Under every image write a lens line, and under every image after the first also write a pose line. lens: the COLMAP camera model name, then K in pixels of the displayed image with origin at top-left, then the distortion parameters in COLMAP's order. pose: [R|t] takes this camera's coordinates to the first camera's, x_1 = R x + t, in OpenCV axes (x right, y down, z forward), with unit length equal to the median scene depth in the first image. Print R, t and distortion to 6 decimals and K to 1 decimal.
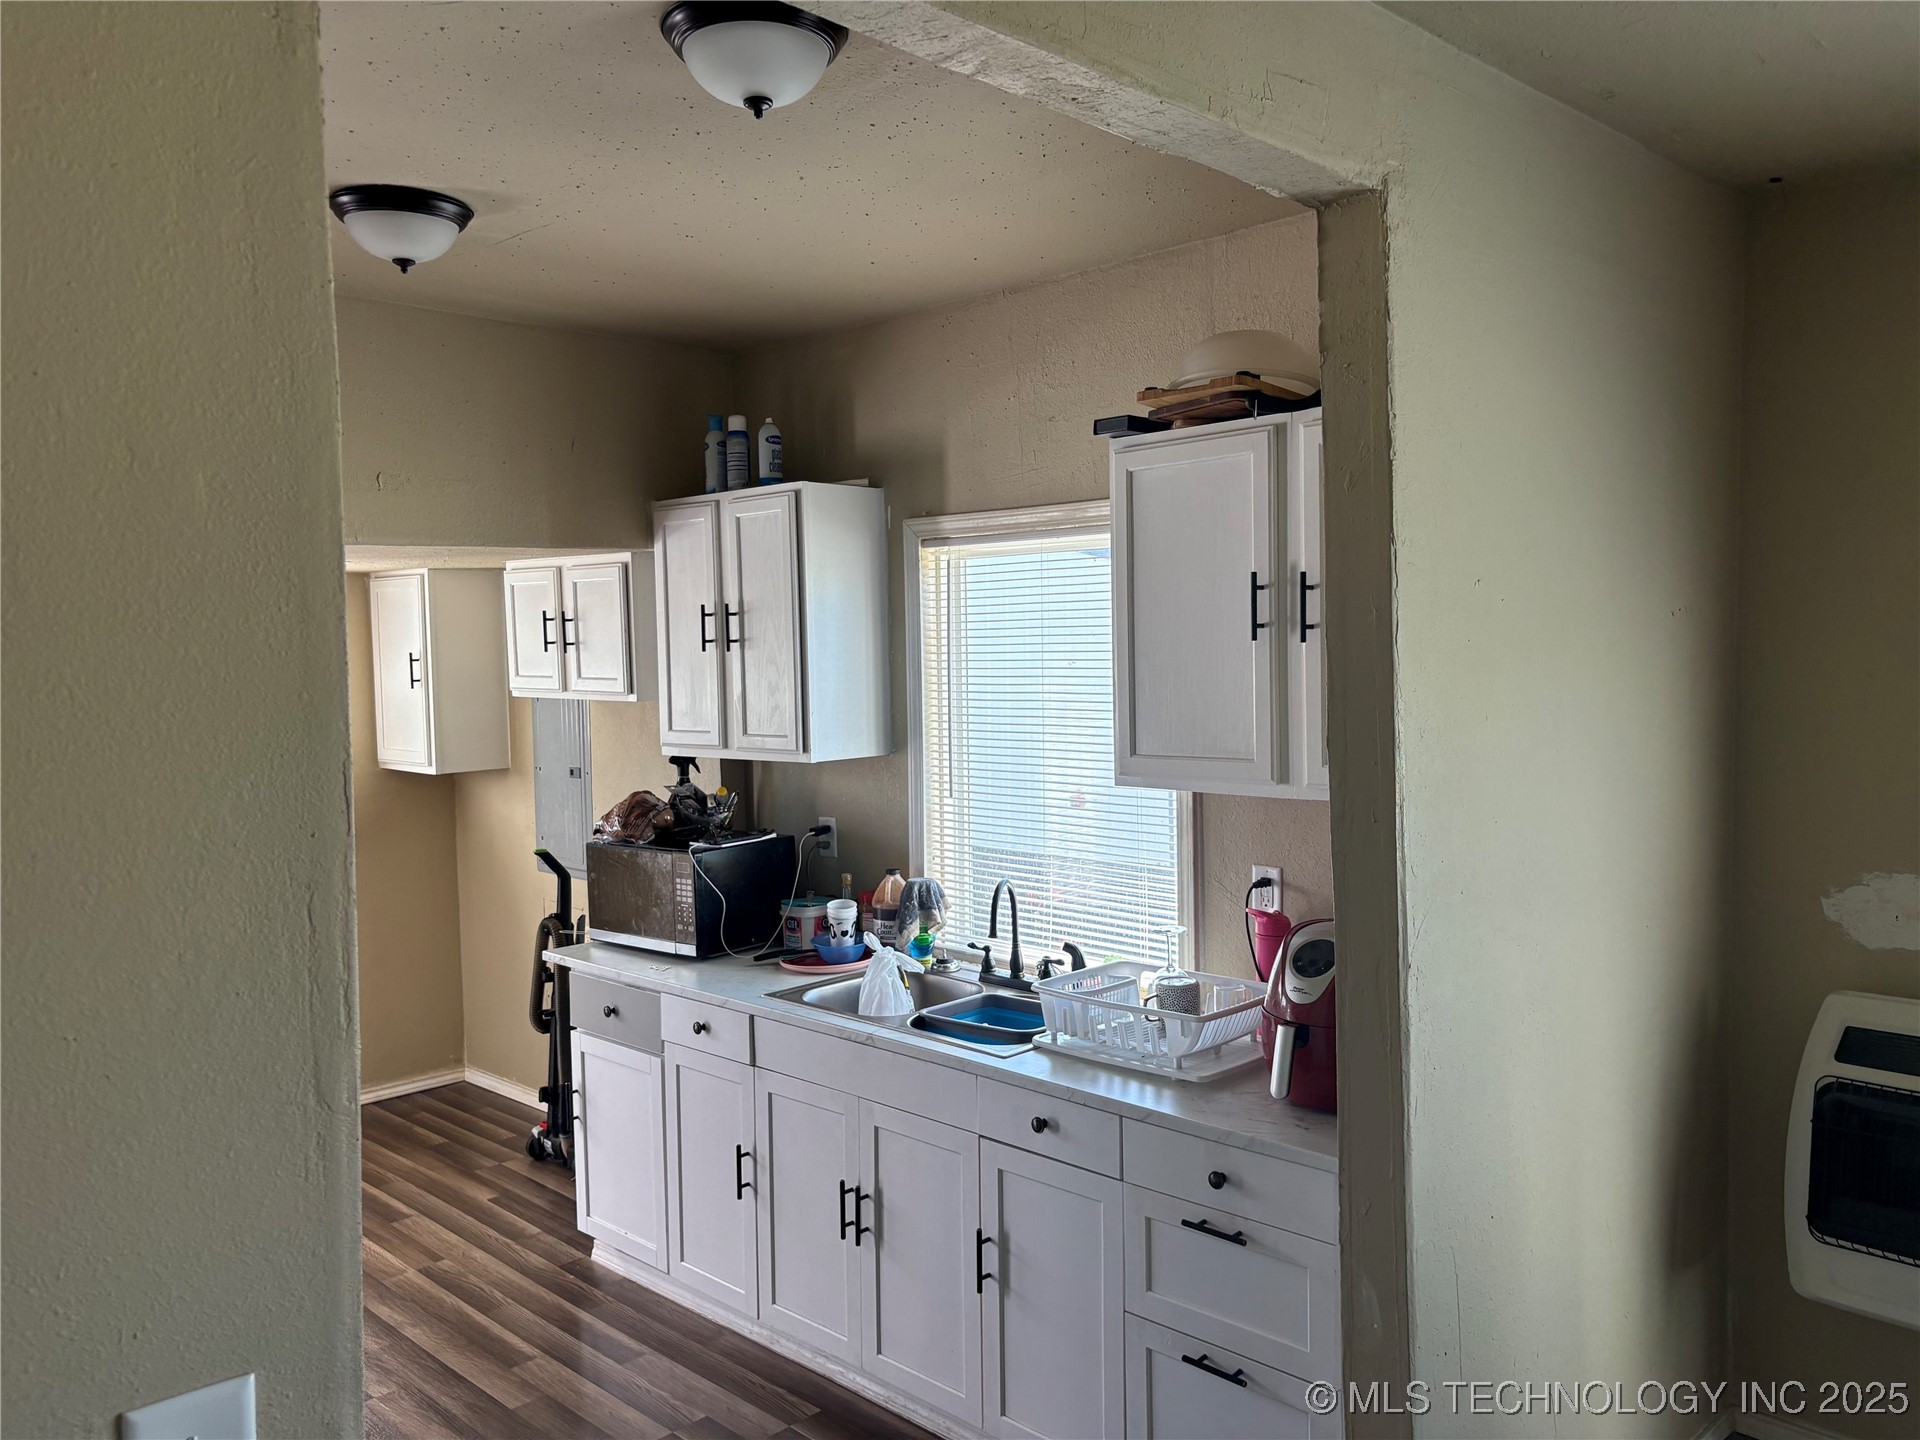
lens RADIAL K [[1464.9, 0, 964.4], [0, 1464.9, 714.3], [0, 0, 1]] dist [0.093238, -0.139817]
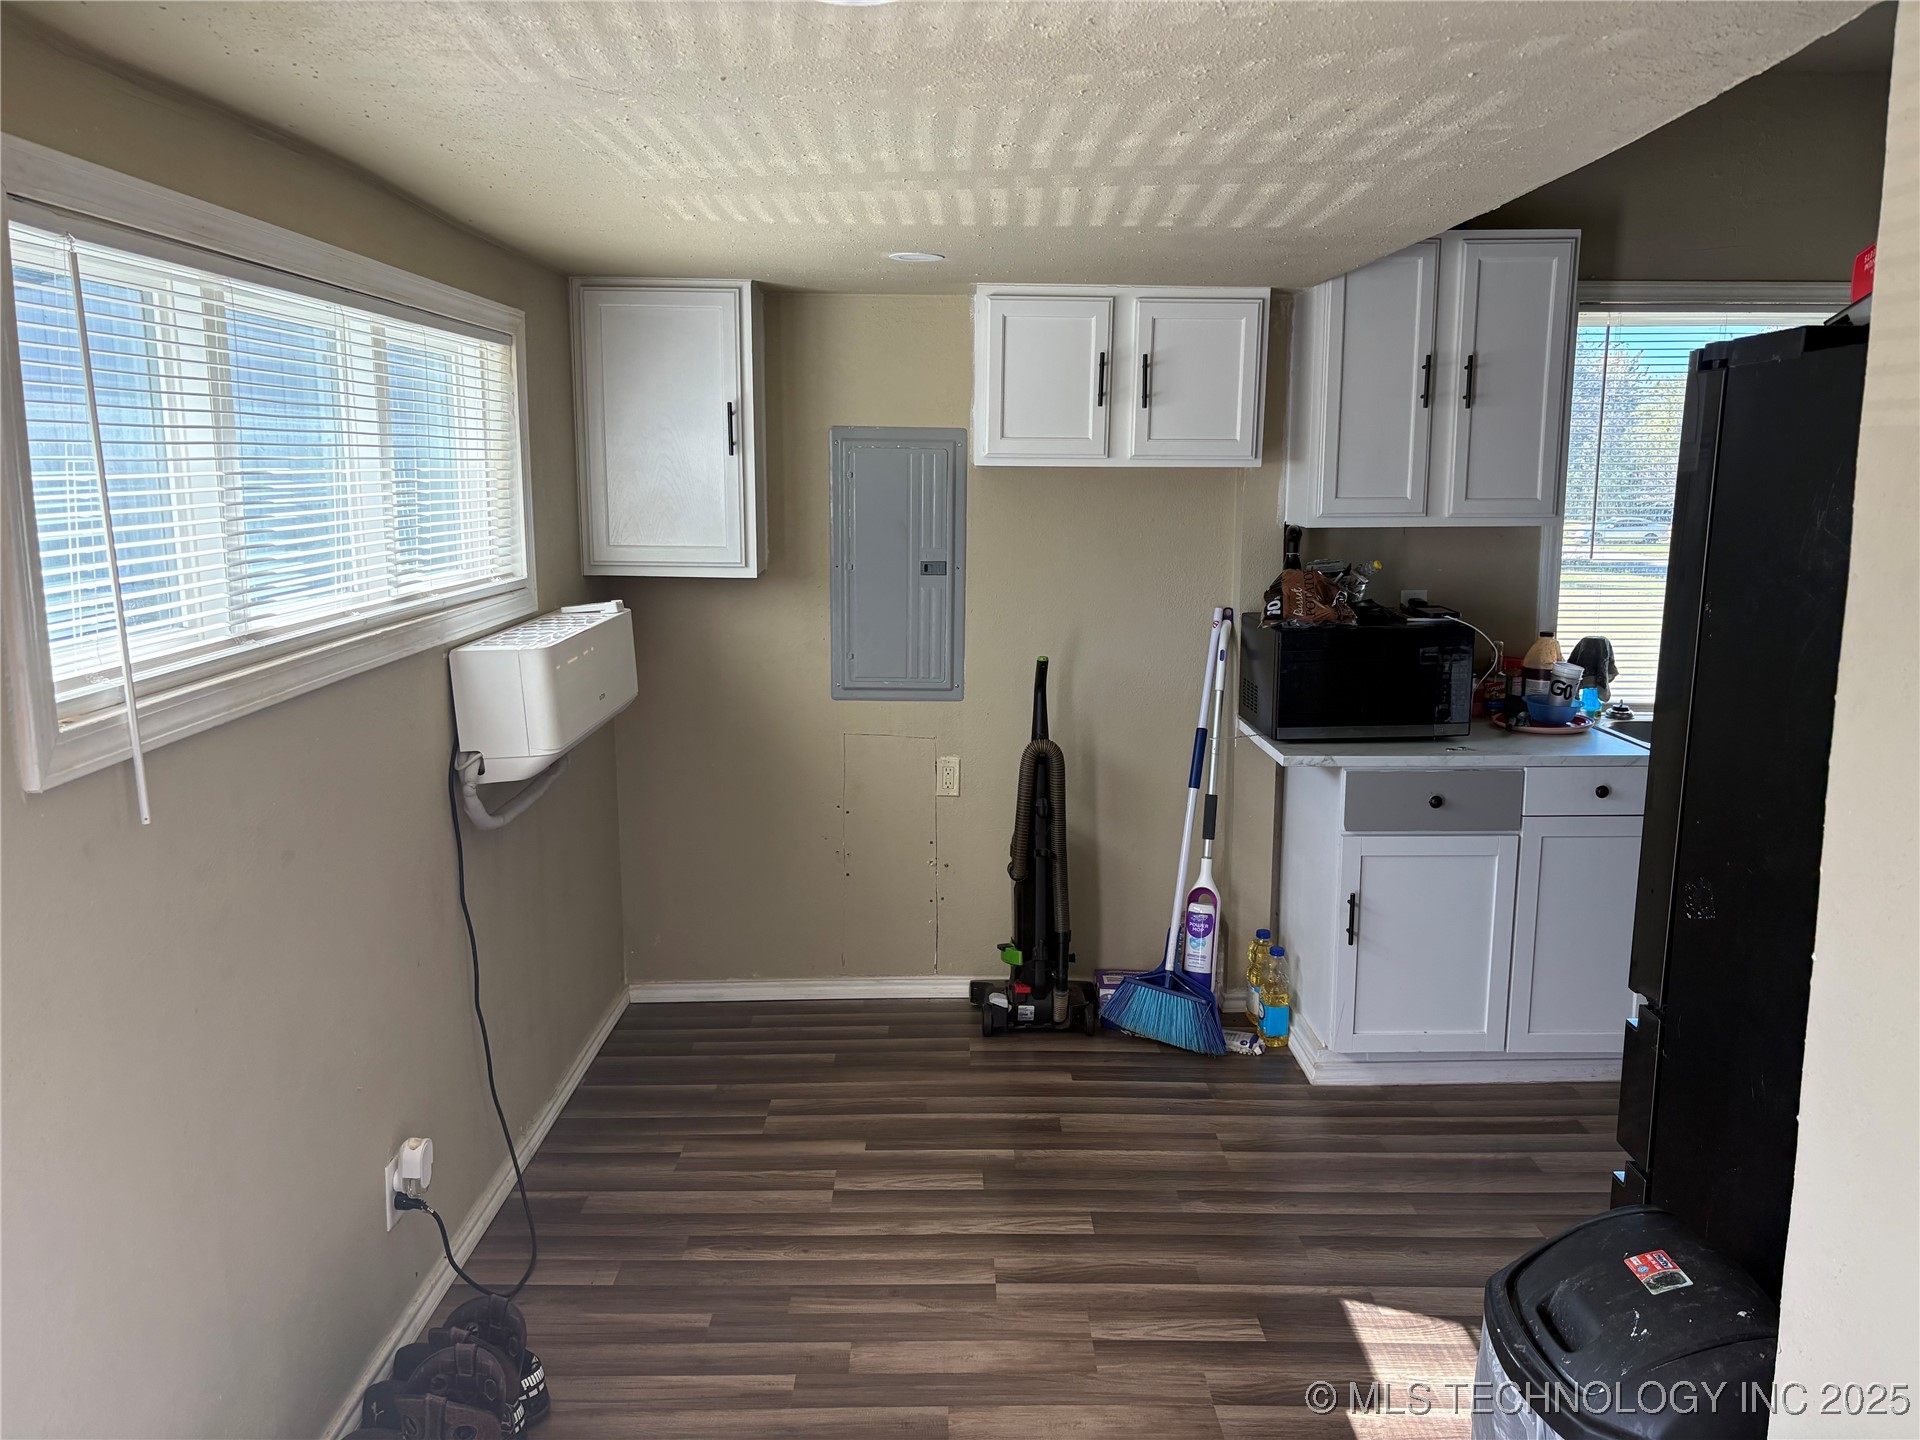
lens RADIAL K [[1464.9, 0, 964.4], [0, 1464.9, 714.3], [0, 0, 1]] dist [0.093238, -0.139817]
pose [[0.699751, -0.099200, 0.707465, -1.059118], [0.020268, 0.992670, 0.119144, 0.031187], [-0.714099, -0.069032, 0.696633, 0.558195]]
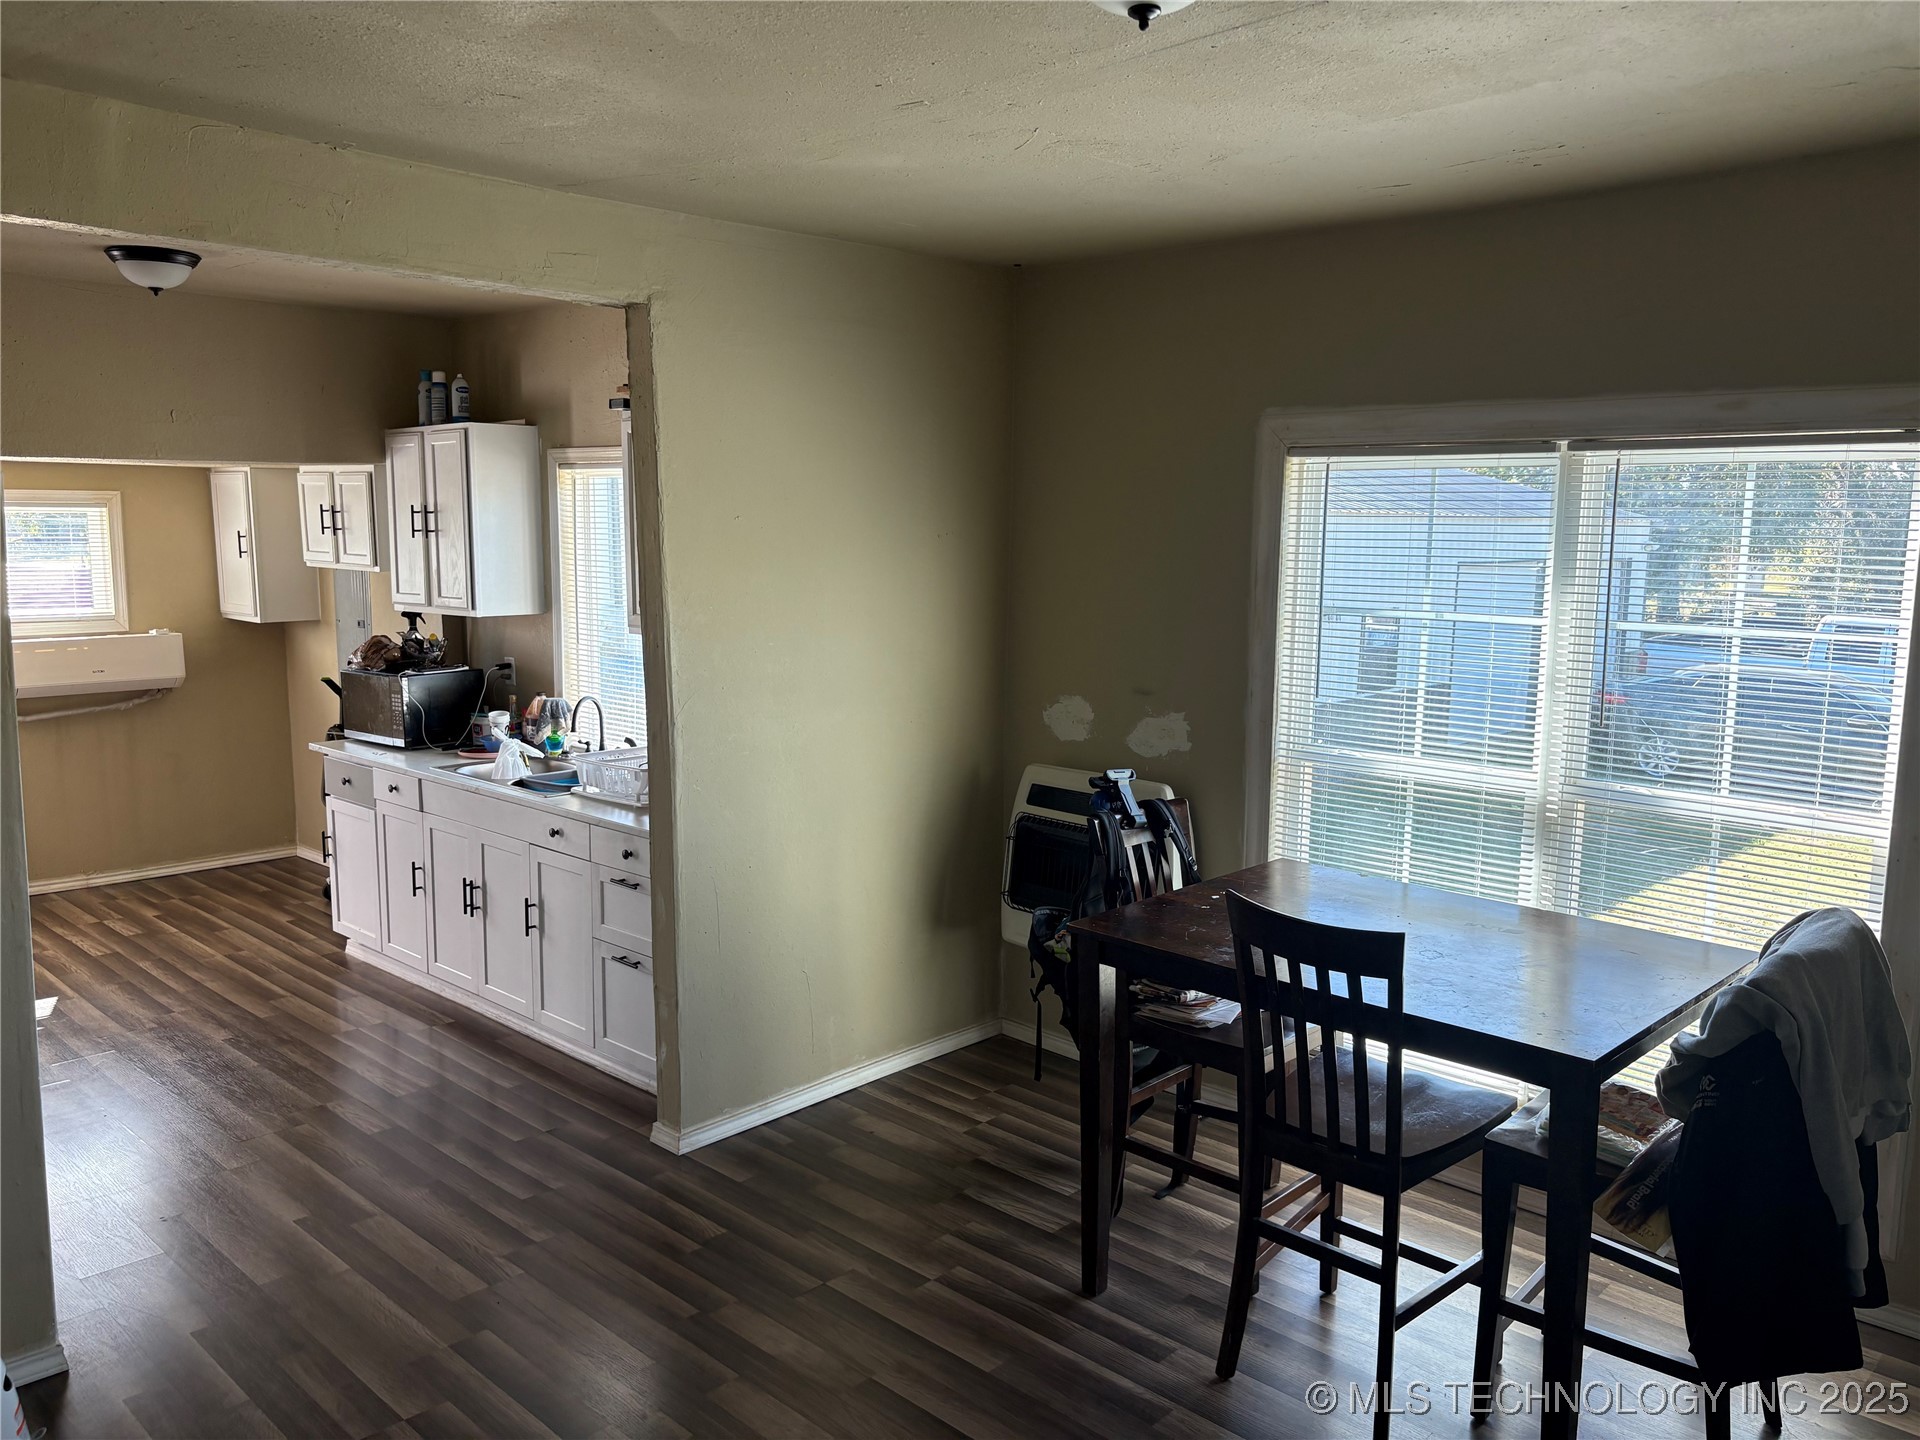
lens RADIAL K [[1453.4, 0, 963.3], [0, 1453.4, 724.5], [0, 0, 1]] dist [0.005650, 0.012155]
pose [[0.999383, 0.025861, 0.023758, 0.334552], [-0.027787, 0.996021, 0.084675, 0.003678], [-0.021473, -0.085283, 0.996125, -0.448903]]
